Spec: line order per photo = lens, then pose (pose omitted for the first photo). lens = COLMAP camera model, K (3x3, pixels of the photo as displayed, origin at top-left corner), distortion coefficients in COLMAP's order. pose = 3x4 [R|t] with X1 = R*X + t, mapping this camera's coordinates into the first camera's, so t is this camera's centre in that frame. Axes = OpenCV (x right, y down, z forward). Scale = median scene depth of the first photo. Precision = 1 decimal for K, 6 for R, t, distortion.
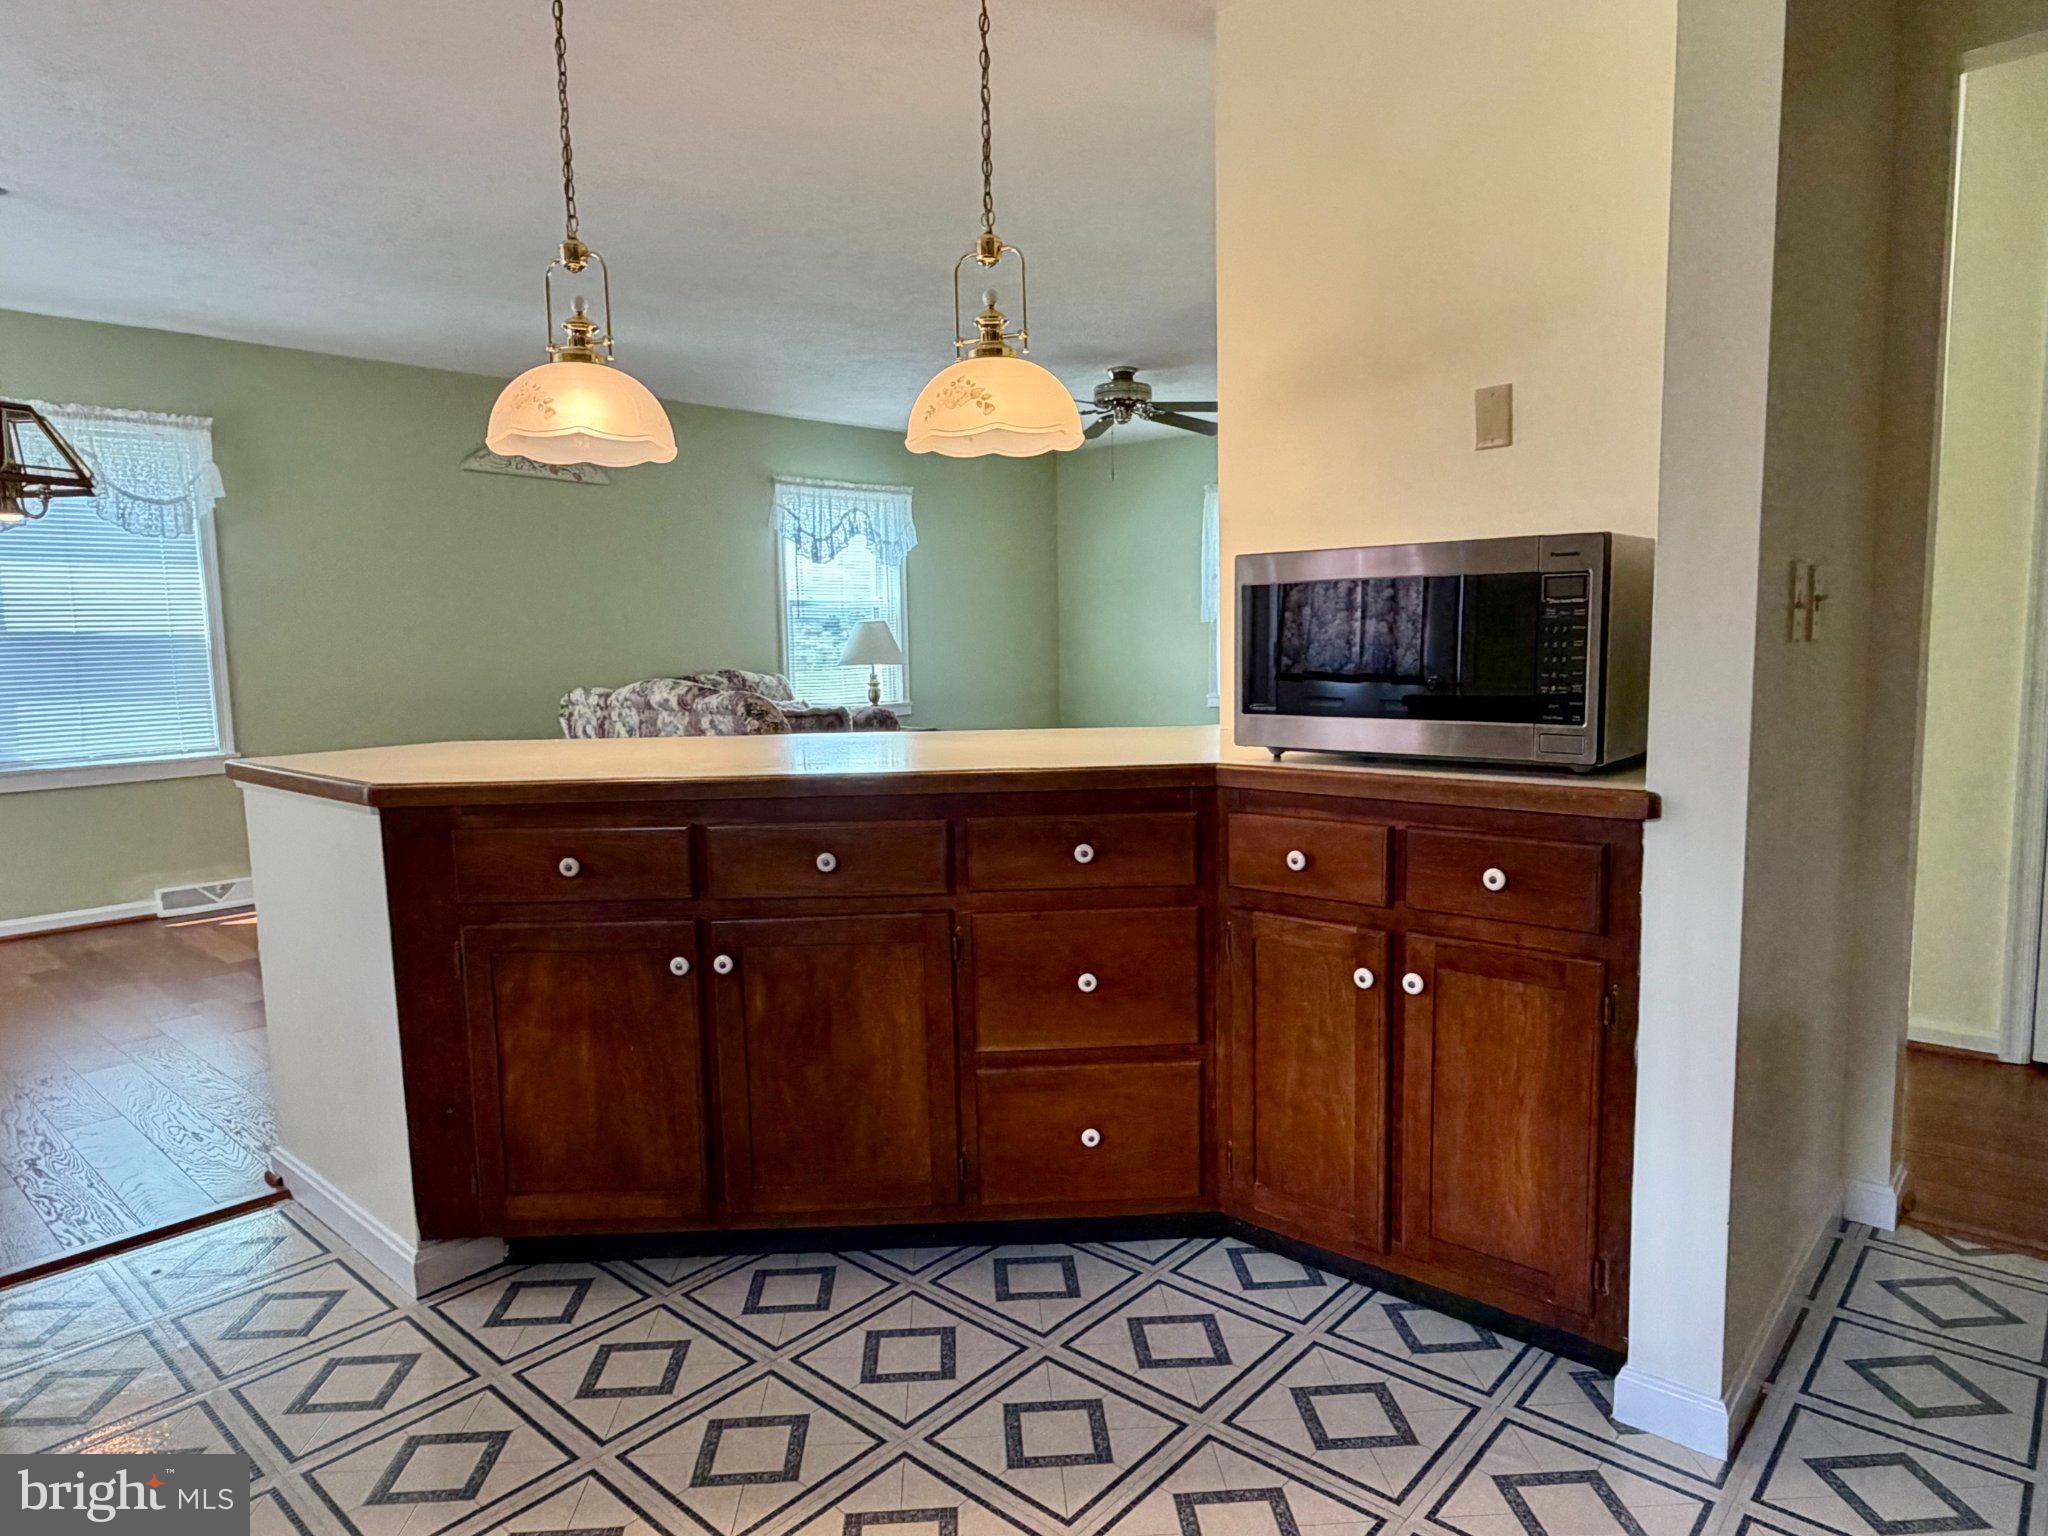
lens RADIAL K [[1249.8, 0, 1025.7], [0, 1249.8, 771.5], [0, 0, 1]] dist [0.003467, 0.000153]
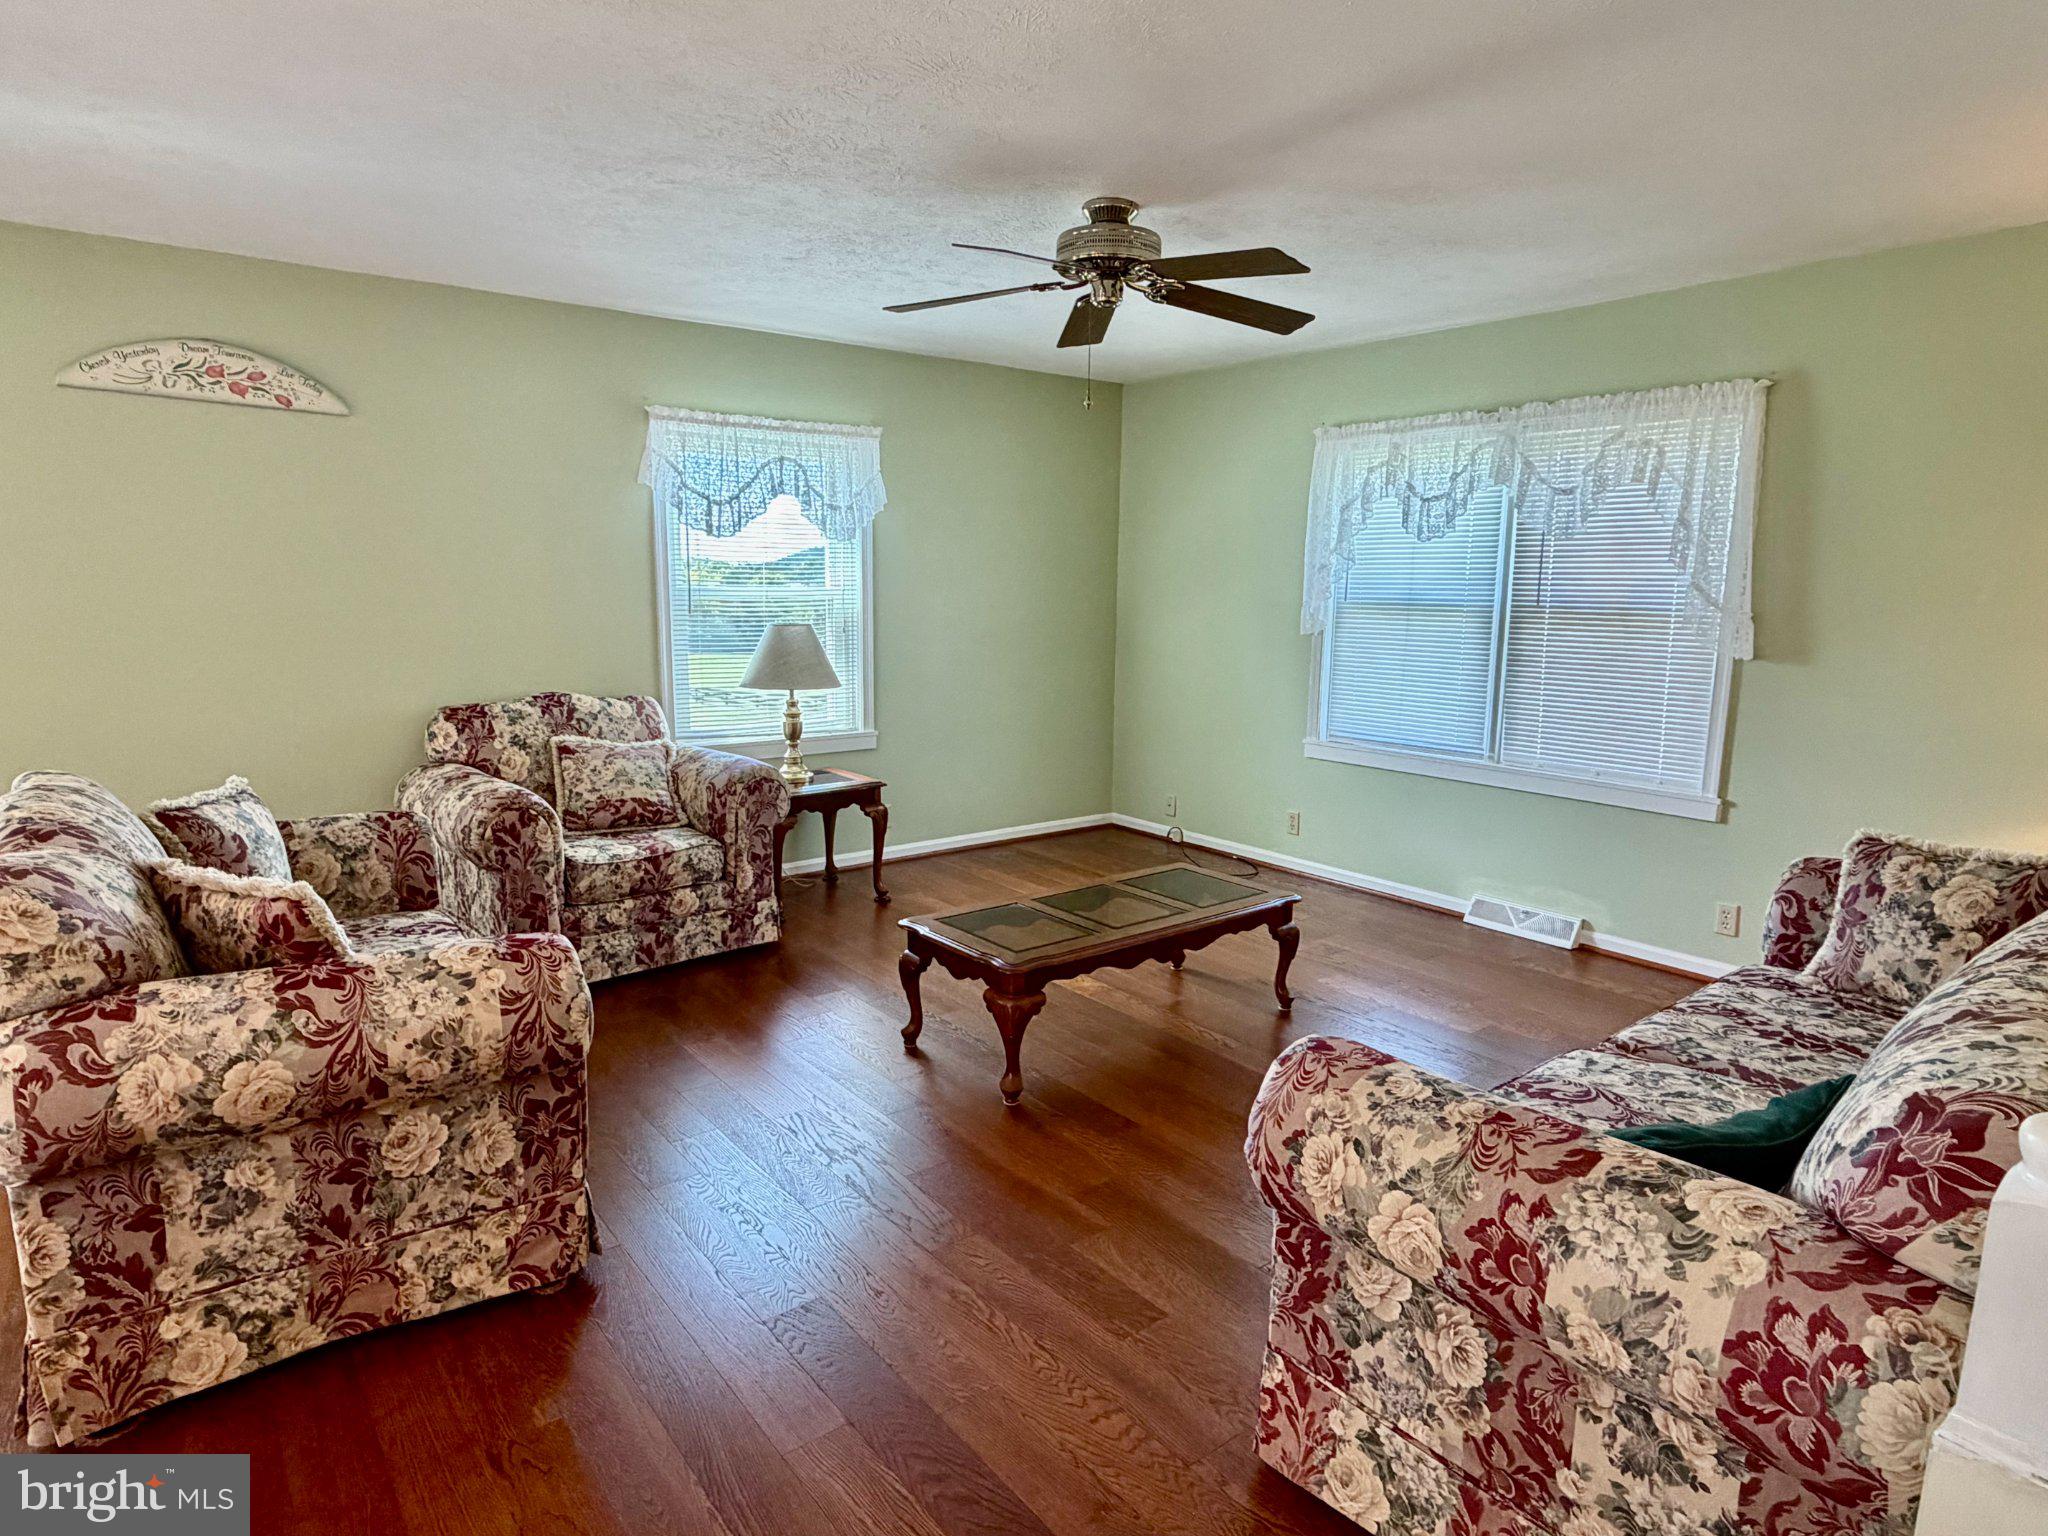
lens RADIAL K [[1139.1, 0, 1021.1], [0, 1139.1, 762.7], [0, 0, 1]] dist [-0.003069, -0.000142]
pose [[0.982344, 0.061560, -0.176663, 0.119915], [-0.052701, 0.997127, 0.054408, -0.087879], [0.179505, -0.044137, 0.982766, 0.419826]]
